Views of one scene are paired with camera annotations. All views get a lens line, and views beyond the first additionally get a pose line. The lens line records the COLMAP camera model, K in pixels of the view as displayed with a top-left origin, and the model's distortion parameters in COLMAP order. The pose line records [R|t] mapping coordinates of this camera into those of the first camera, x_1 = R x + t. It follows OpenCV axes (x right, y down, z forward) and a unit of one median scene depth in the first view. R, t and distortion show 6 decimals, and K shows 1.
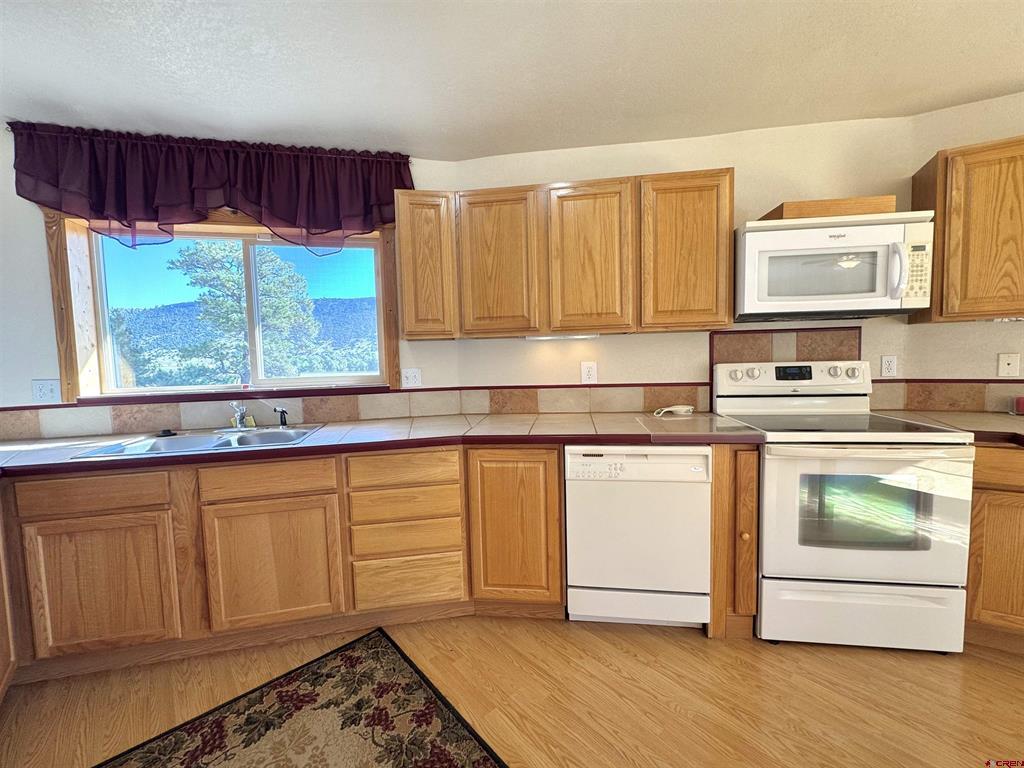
lens RADIAL K [[407.3, 0, 514.1], [0, 407.3, 383.3], [0, 0, 1]] dist [-0.002753, 0.000178]
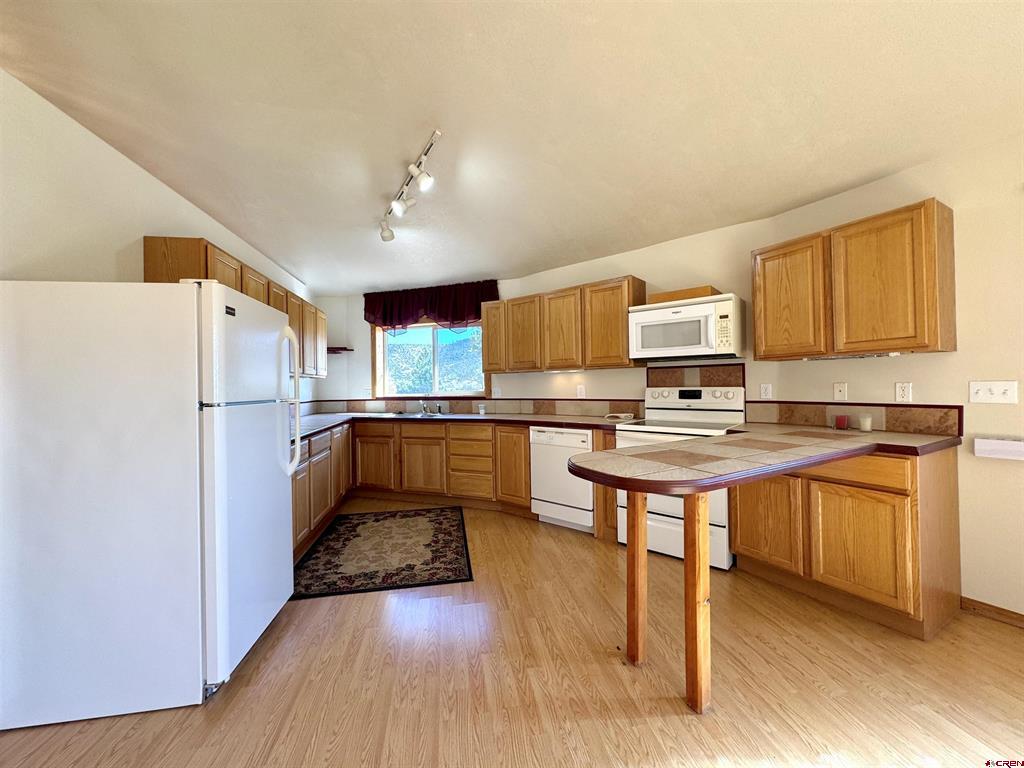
lens RADIAL K [[407.3, 0, 513.5], [0, 407.3, 384.8], [0, 0, 1]] dist [-0.002753, 0.000178]
pose [[0.842818, 0.012837, -0.538046, 1.053071], [-0.042612, 0.998169, -0.042935, 0.035983], [0.536509, 0.059113, 0.841821, -0.705561]]
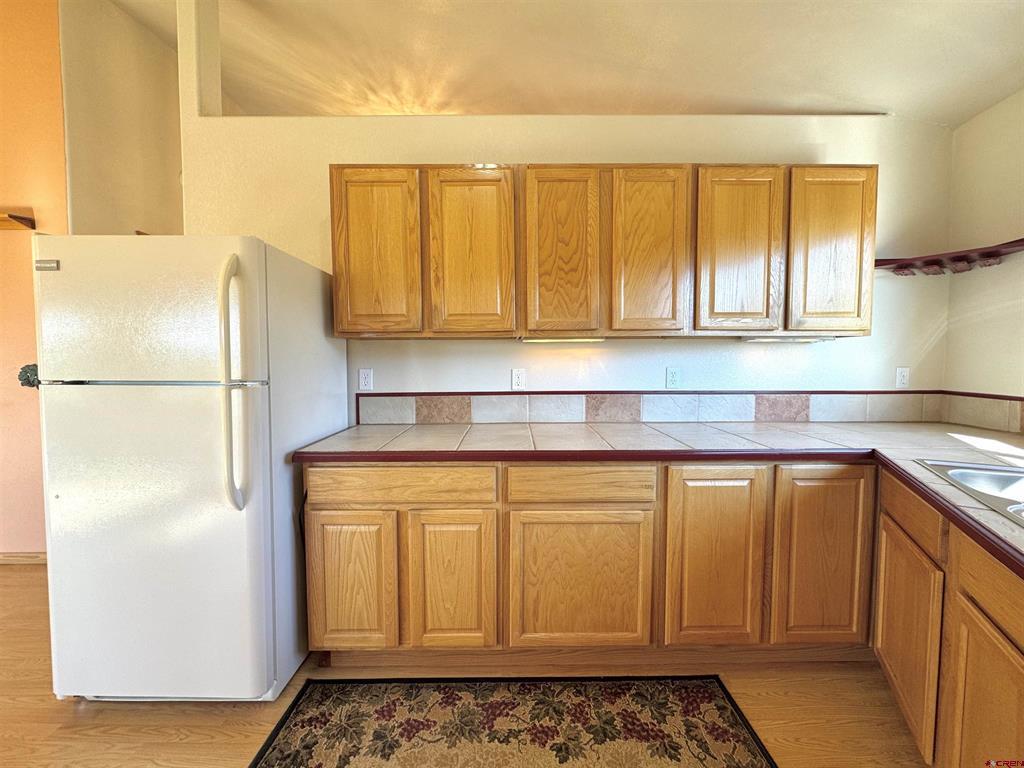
lens RADIAL K [[407.3, 0, 512.9], [0, 407.3, 381.7], [0, 0, 1]] dist [-0.002753, 0.000178]
pose [[-0.667996, 0.068267, -0.741027, 0.068081], [-0.029625, 0.992554, 0.118144, -0.042815], [0.743575, 0.100873, -0.661000, 0.755925]]
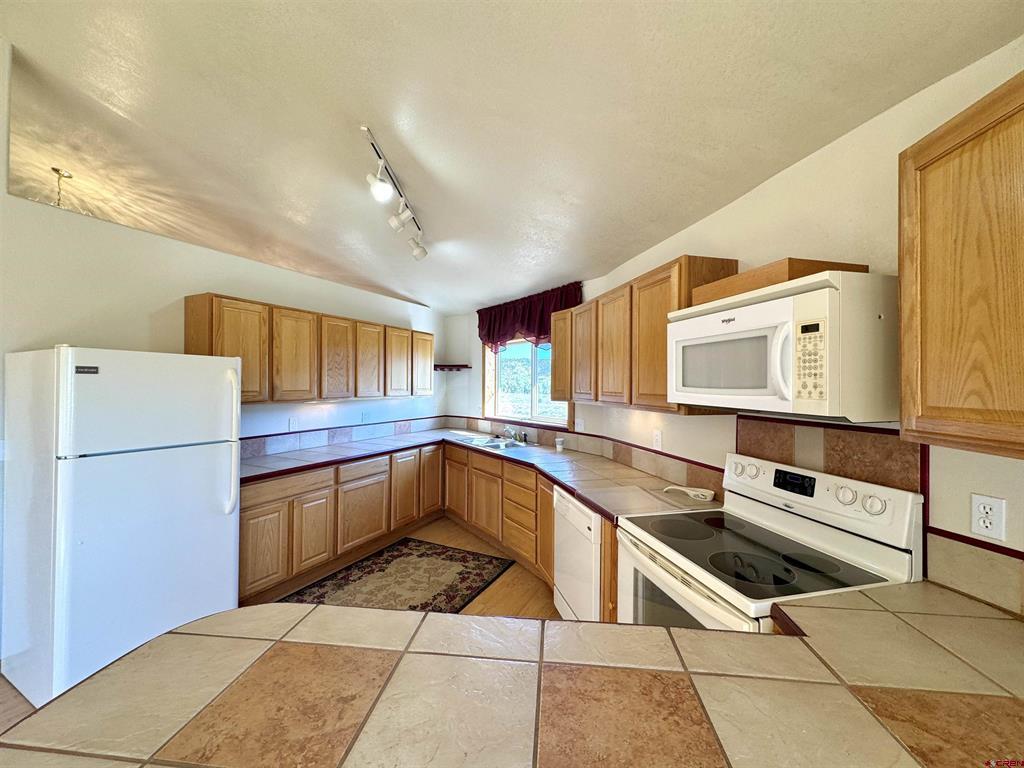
lens RADIAL K [[407.3, 0, 513.3], [0, 407.3, 384.9], [0, 0, 1]] dist [-0.002753, 0.000178]
pose [[0.365592, 0.031118, -0.930255, 1.313189], [-0.080026, 0.996791, 0.001894, -0.180563], [0.927329, 0.073752, 0.366909, 0.268641]]
